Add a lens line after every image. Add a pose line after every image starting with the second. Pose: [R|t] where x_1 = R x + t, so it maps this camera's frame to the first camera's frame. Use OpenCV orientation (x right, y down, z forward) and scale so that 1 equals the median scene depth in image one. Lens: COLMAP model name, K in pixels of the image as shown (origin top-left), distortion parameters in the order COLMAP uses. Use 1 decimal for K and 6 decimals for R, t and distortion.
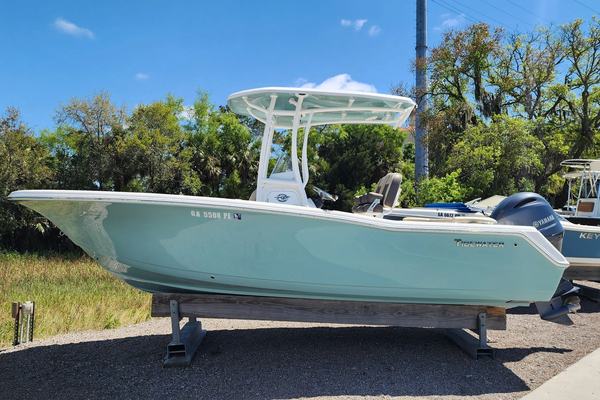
lens RADIAL K [[455.1, 0, 300.0], [0, 455.1, 200.0], [0, 0, 1]] dist [0.074418, -0.002611]
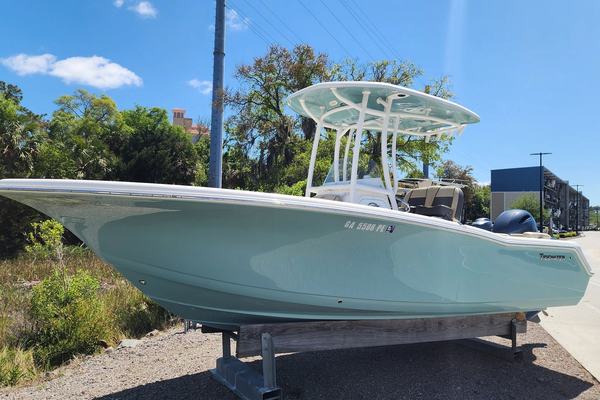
lens RADIAL K [[455.1, 0, 300.0], [0, 455.1, 200.0], [0, 0, 1]] dist [0.074418, -0.002611]
pose [[0.874769, 0.047290, 0.482226, -0.559088], [-0.044802, 0.998857, -0.016681, 0.002812], [-0.482464, -0.007012, 0.875888, 0.268970]]
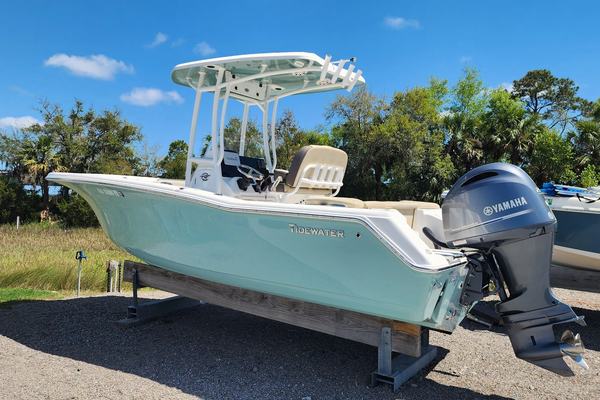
lens RADIAL K [[455.1, 0, 300.0], [0, 455.1, 200.0], [0, 0, 1]] dist [0.074418, -0.002611]
pose [[0.810415, 0.015276, -0.585657, 0.664576], [0.002219, 0.999573, 0.029143, 0.017086], [0.585851, -0.024917, 0.810035, 0.305923]]
